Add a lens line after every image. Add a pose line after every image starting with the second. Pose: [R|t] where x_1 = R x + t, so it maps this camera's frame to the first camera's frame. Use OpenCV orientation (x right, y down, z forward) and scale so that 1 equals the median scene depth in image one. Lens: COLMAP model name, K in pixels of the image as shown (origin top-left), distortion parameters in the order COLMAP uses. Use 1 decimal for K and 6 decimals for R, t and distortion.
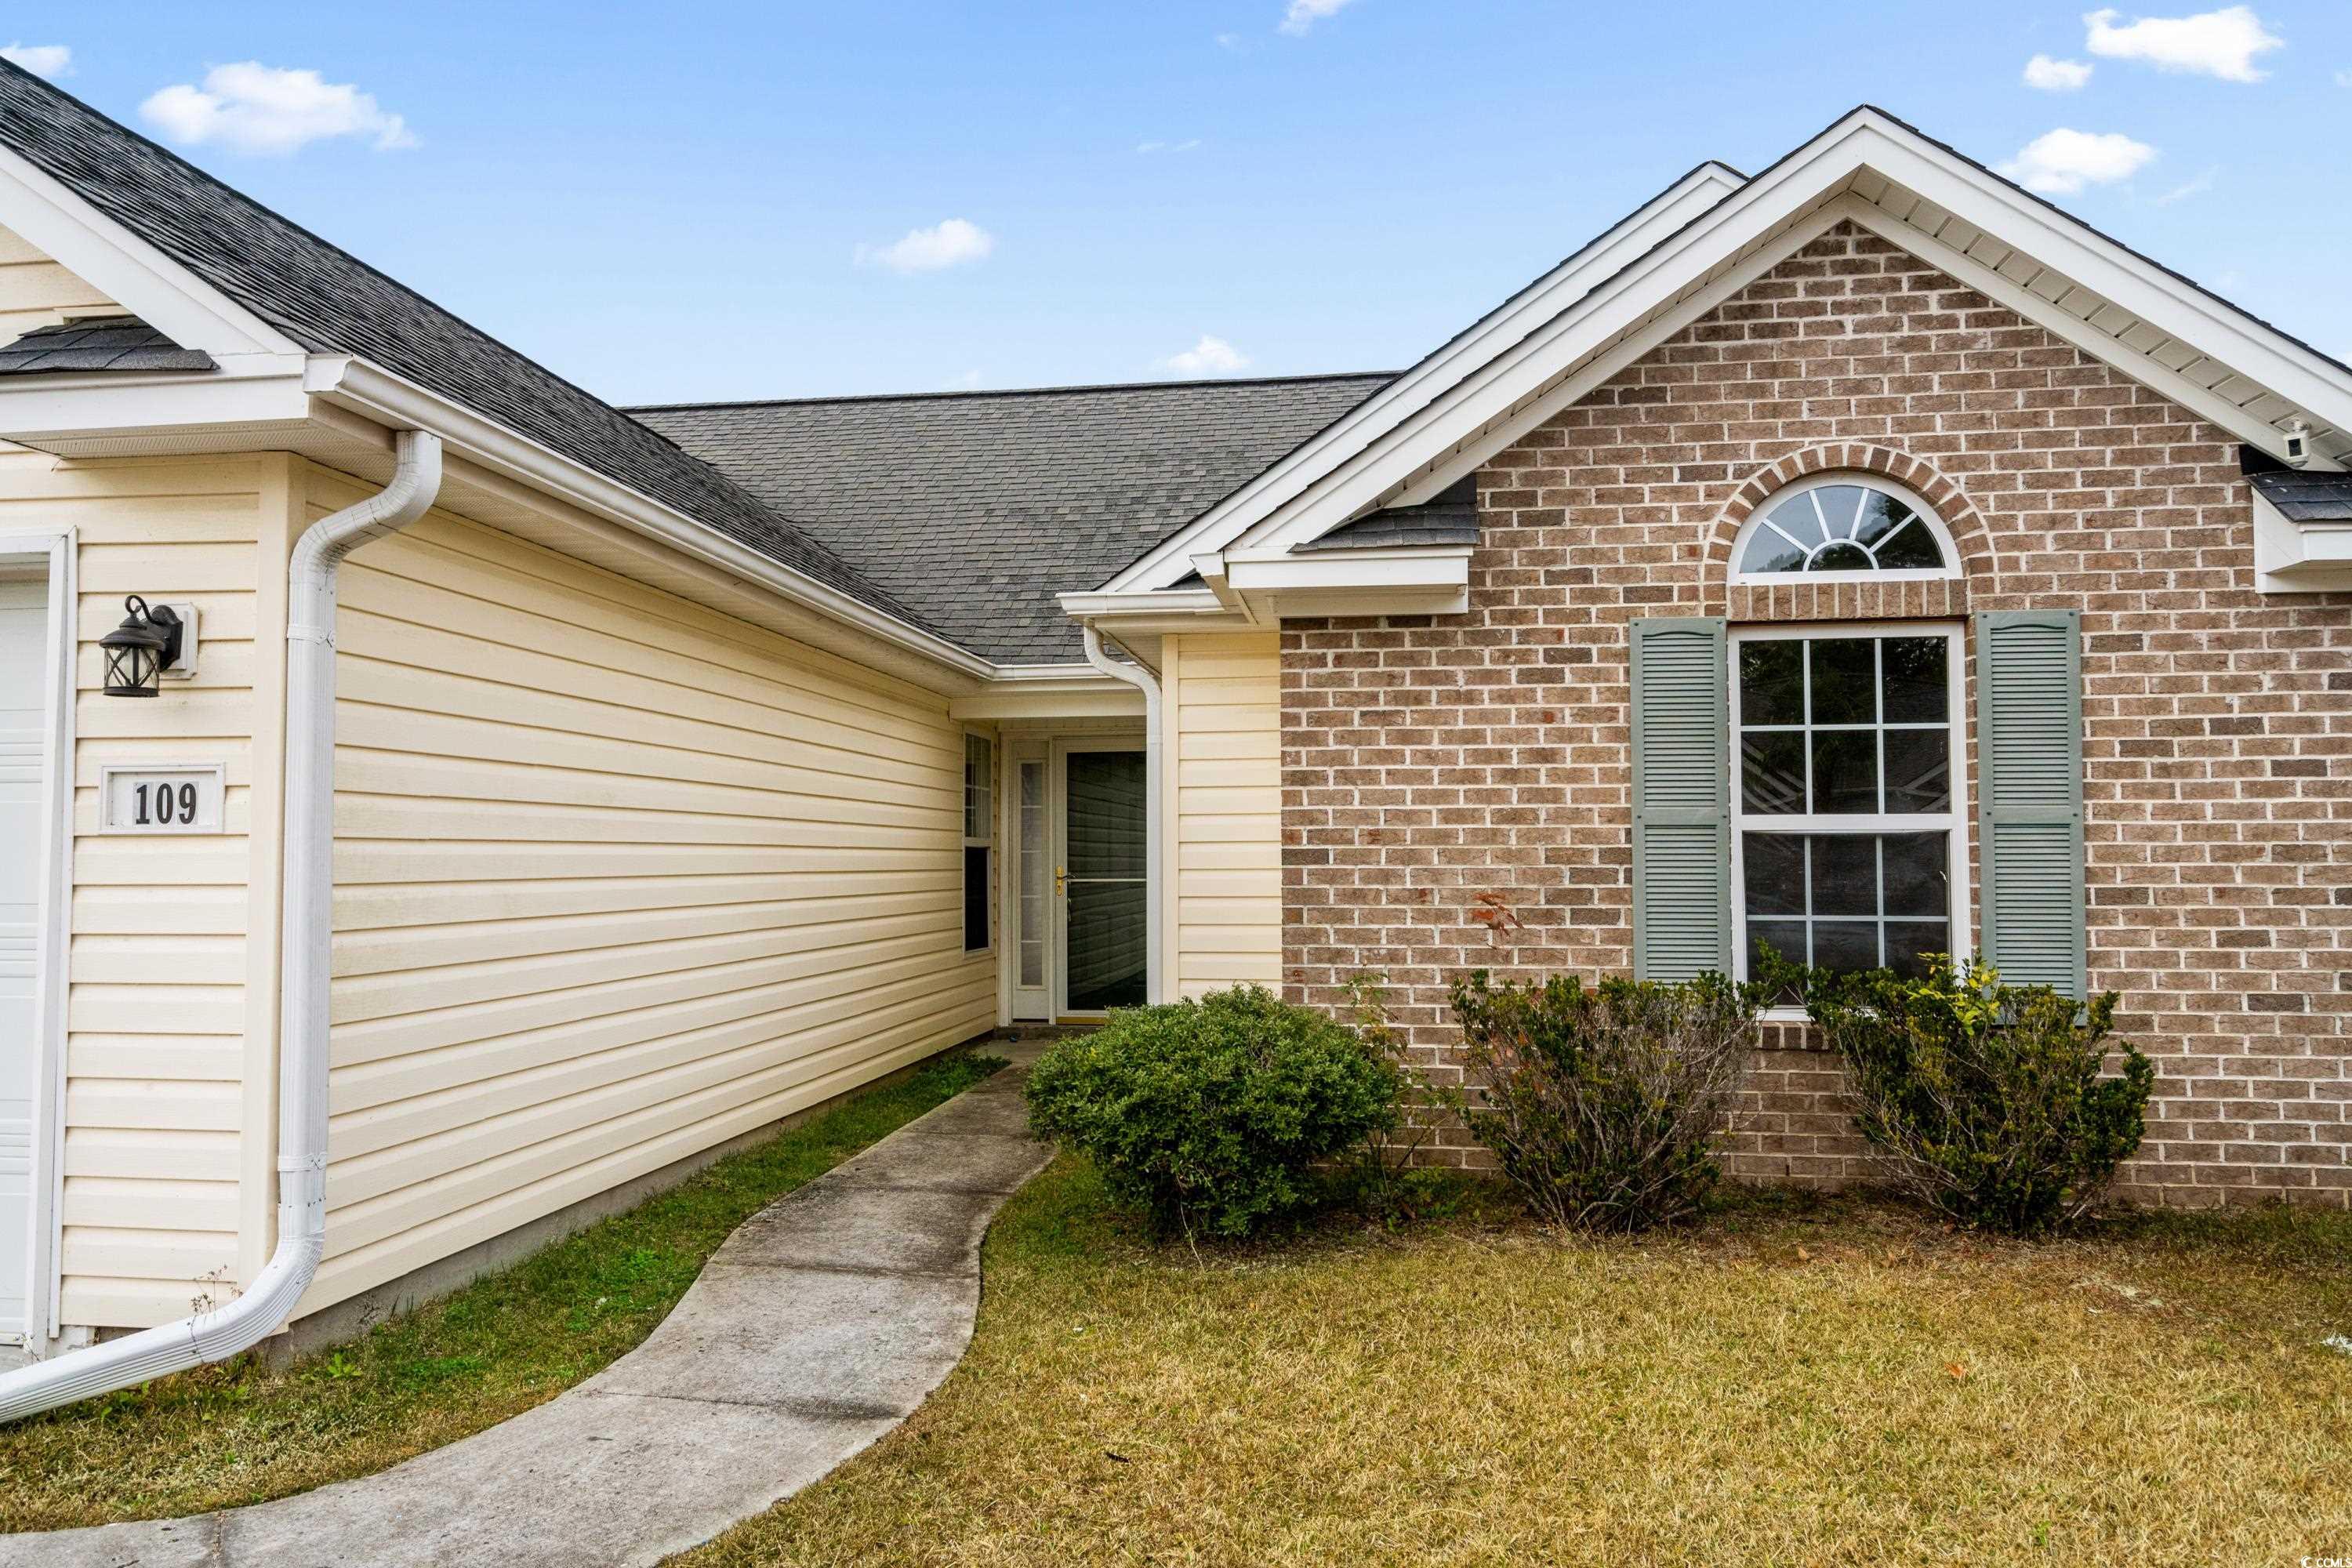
lens RADIAL K [[1661.3, 0, 1176.0], [0, 1661.3, 784.0], [0, 0, 1]] dist [0.006000, 0.001429]
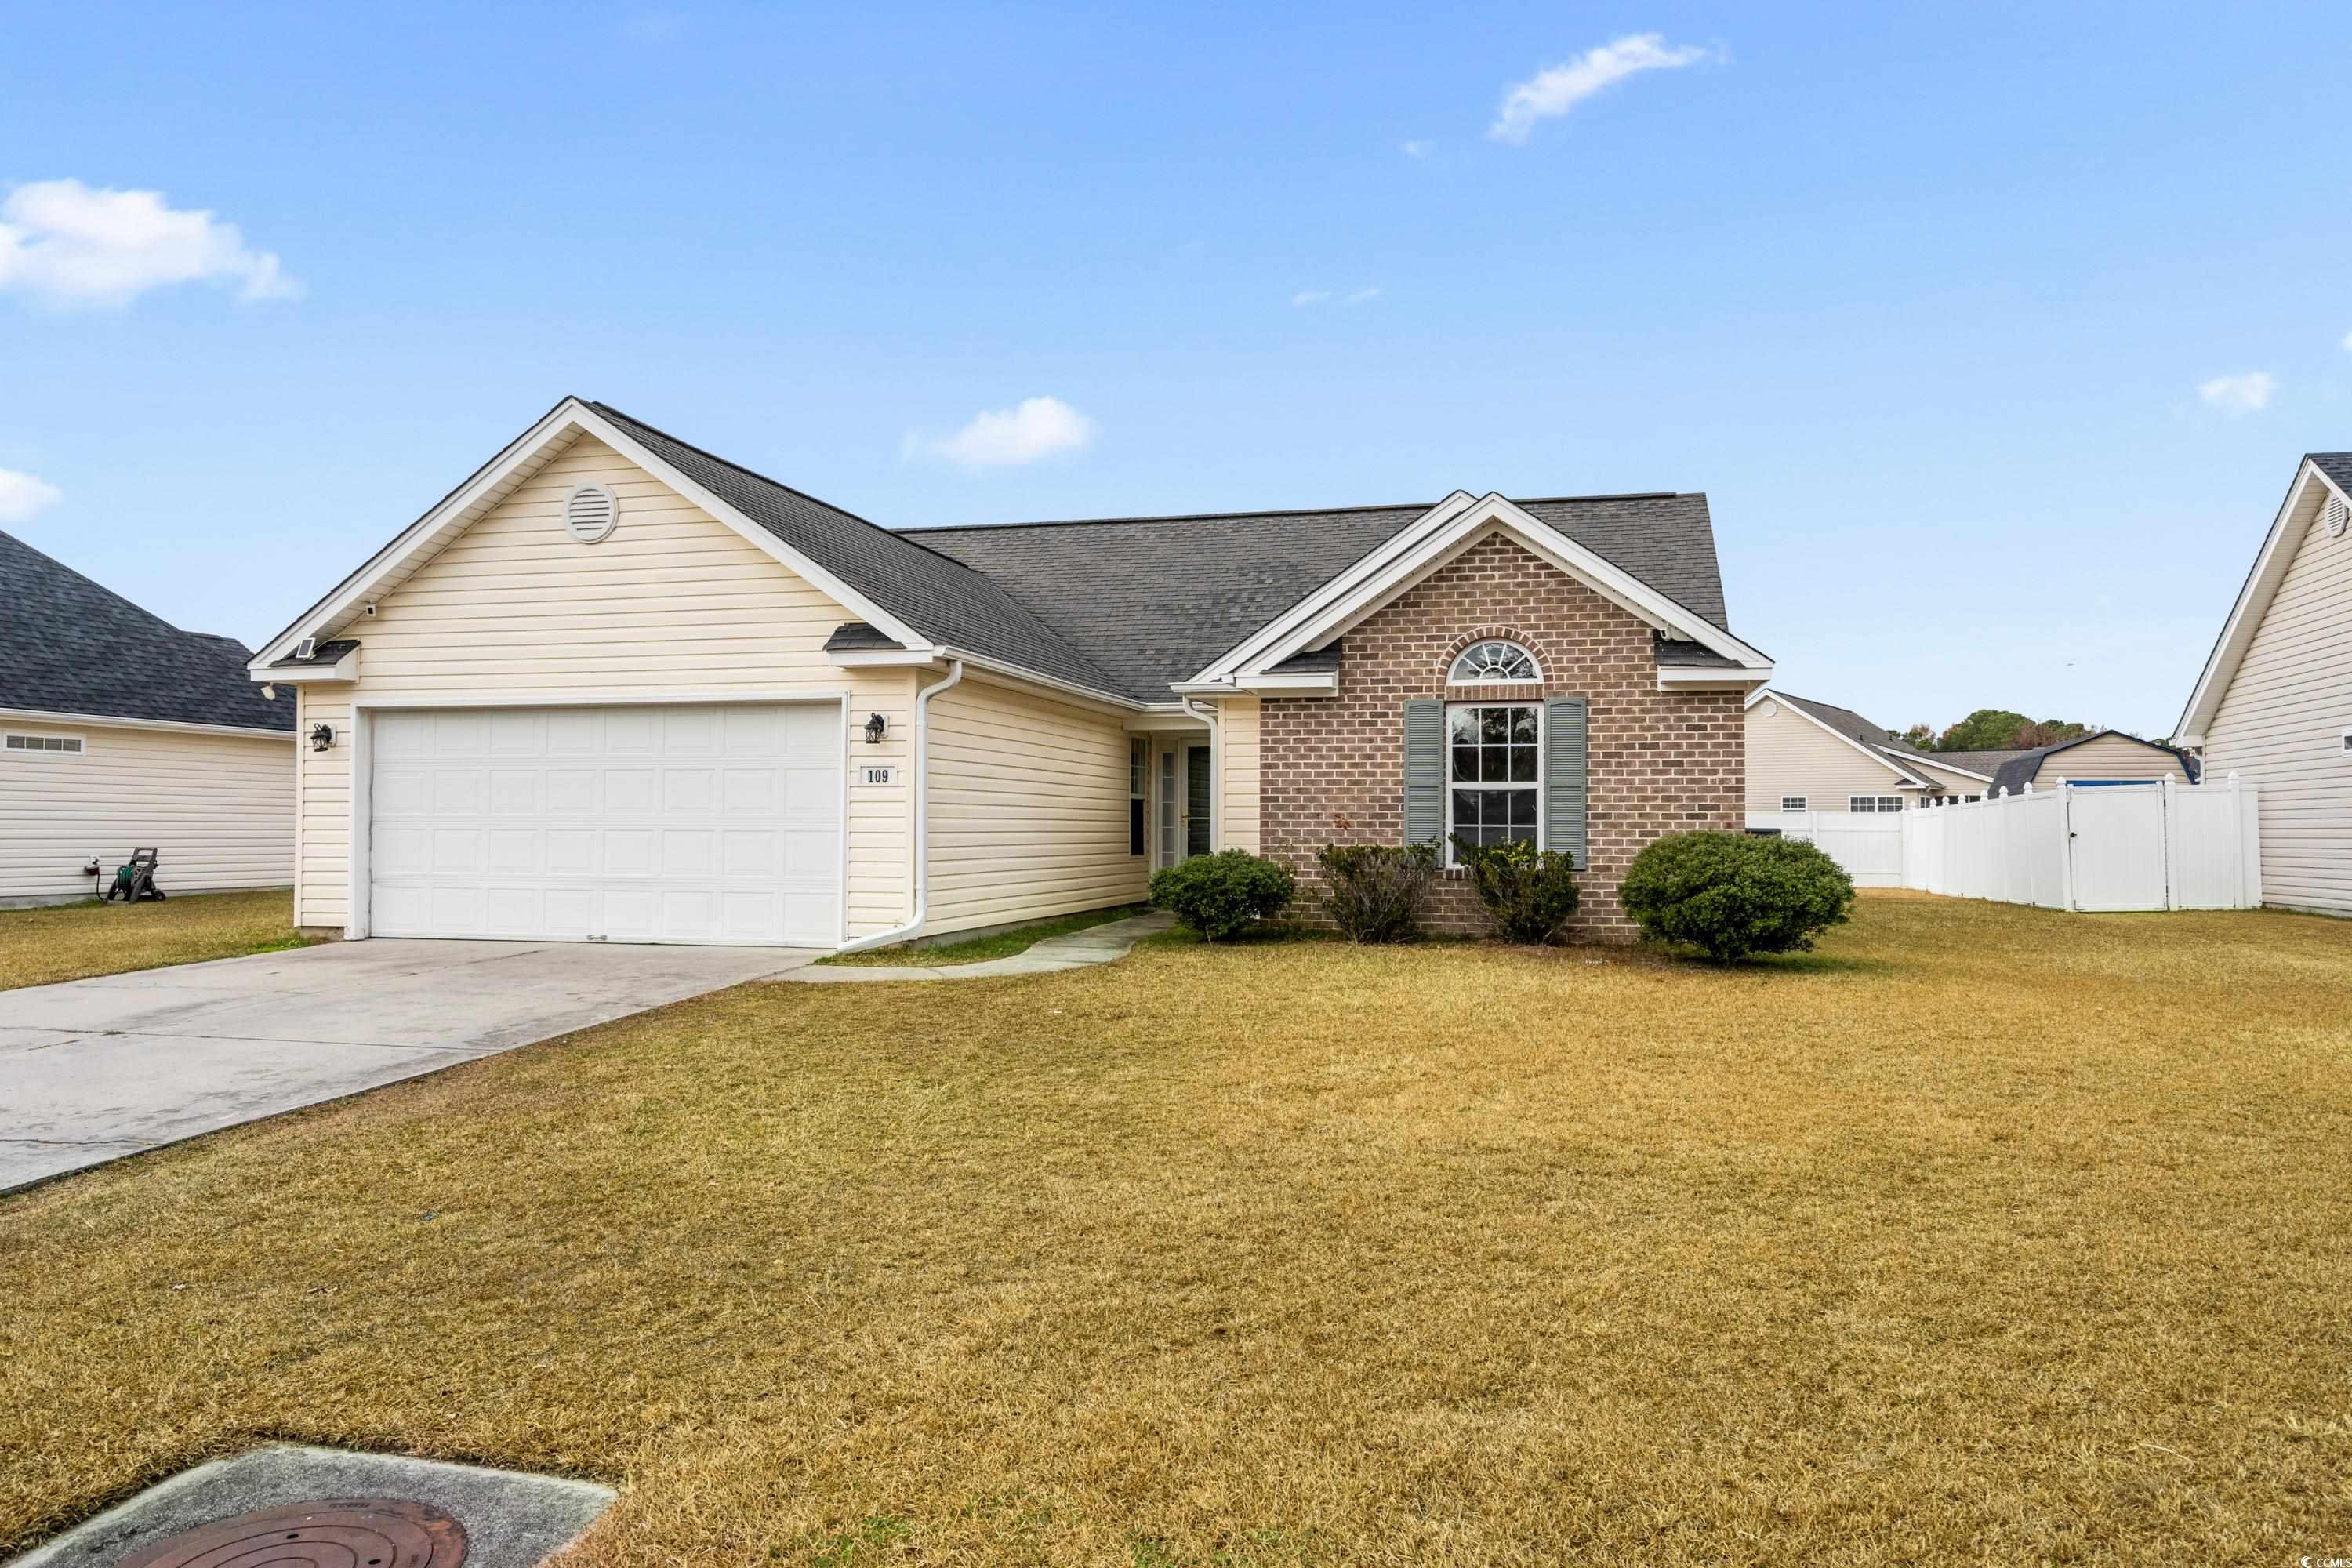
lens RADIAL K [[1661.3, 0, 1176.0], [0, 1661.3, 784.0], [0, 0, 1]] dist [0.006000, 0.001429]
pose [[0.994343, 0.003751, -0.106150, 0.201423], [-0.001755, 0.999820, 0.018885, -0.023070], [0.106202, -0.018592, 0.994171, -1.407065]]
